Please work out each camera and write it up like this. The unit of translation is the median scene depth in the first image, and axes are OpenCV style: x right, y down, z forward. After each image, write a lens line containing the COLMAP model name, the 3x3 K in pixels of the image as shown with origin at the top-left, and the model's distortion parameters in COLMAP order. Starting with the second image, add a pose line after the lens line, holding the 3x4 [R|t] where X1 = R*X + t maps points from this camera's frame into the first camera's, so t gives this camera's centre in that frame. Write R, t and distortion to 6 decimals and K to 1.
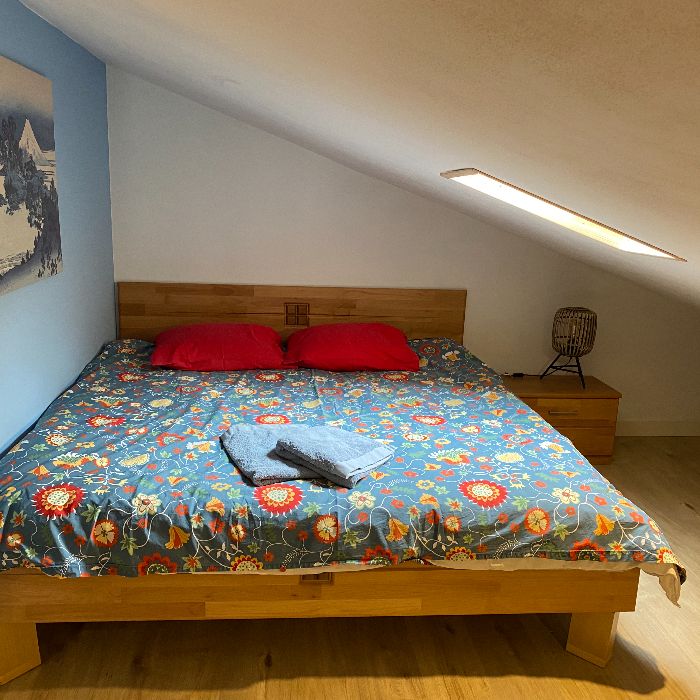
lens RADIAL K [[729.0, 0, 351.9], [0, 729.0, 345.5], [0, 0, 1]] dist [0.011578, 0.000000]
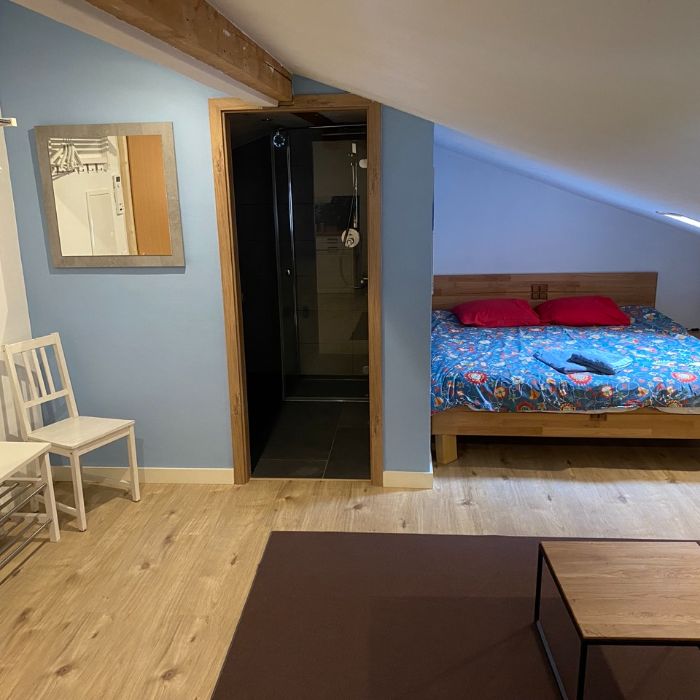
lens RADIAL K [[729.0, 0, 345.6], [0, 729.0, 357.8], [0, 0, 1]] dist [0.011578, 0.000000]
pose [[0.981048, -0.003653, -0.193729, -0.349216], [0.011292, 0.999201, 0.038339, 0.062756], [0.193434, -0.039800, 0.980306, -1.153630]]
